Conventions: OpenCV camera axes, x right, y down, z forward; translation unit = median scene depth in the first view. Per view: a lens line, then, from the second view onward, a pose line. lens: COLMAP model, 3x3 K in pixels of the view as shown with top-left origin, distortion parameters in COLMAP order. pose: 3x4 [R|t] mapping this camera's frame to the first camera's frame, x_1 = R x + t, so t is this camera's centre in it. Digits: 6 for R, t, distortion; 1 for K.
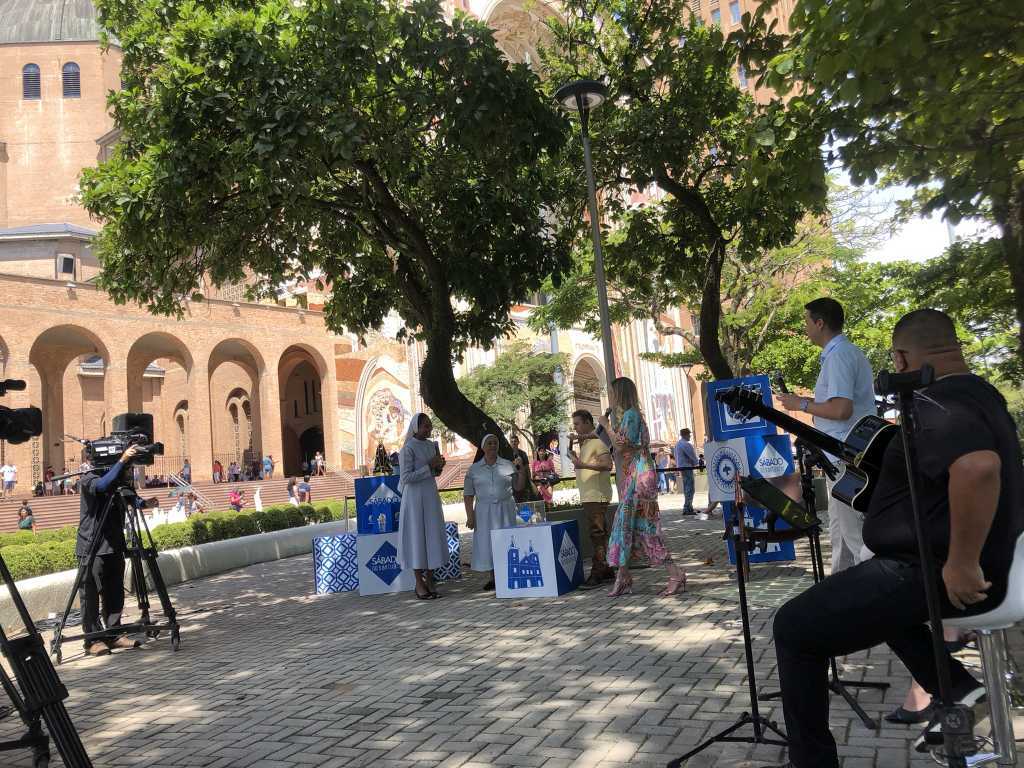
lens RADIAL K [[820.6, 0, 511.7], [0, 820.6, 375.1], [0, 0, 1]] dist [0.059127, -0.024680]
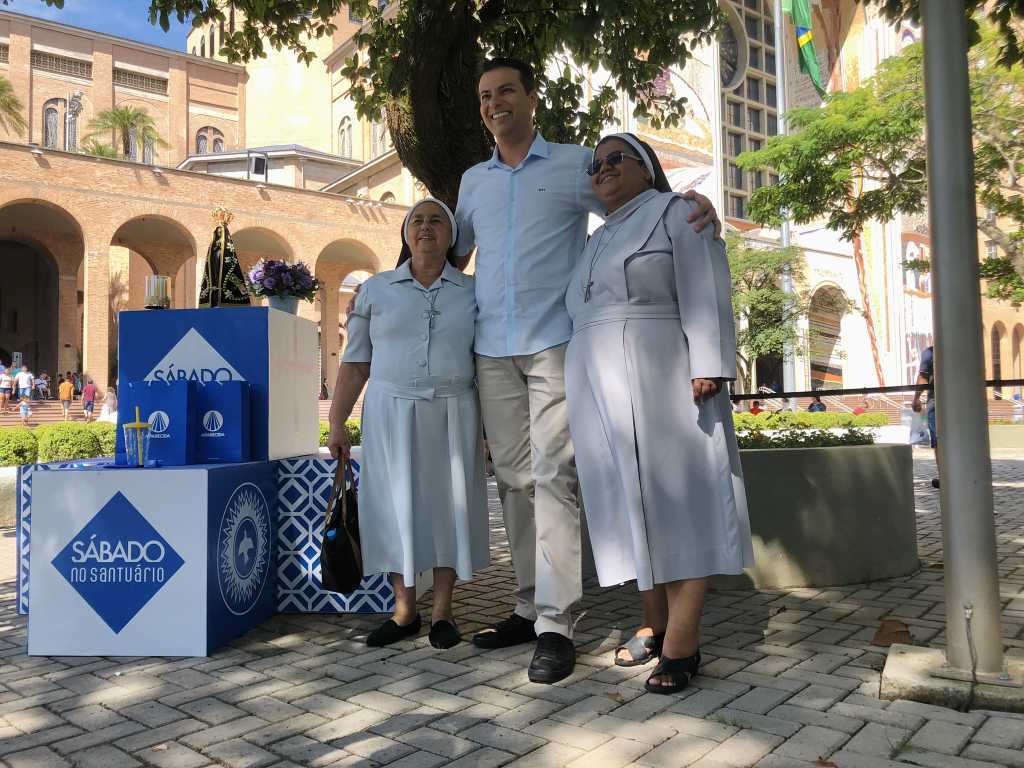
lens RADIAL K [[820.6, 0, 518.2], [0, 820.6, 379.5], [0, 0, 1]] dist [0.059127, -0.024680]
pose [[0.964601, 0.049252, -0.259075, 0.016684], [-0.027942, 0.995963, 0.085303, 0.028930], [0.262230, -0.075044, 0.962083, 0.167582]]
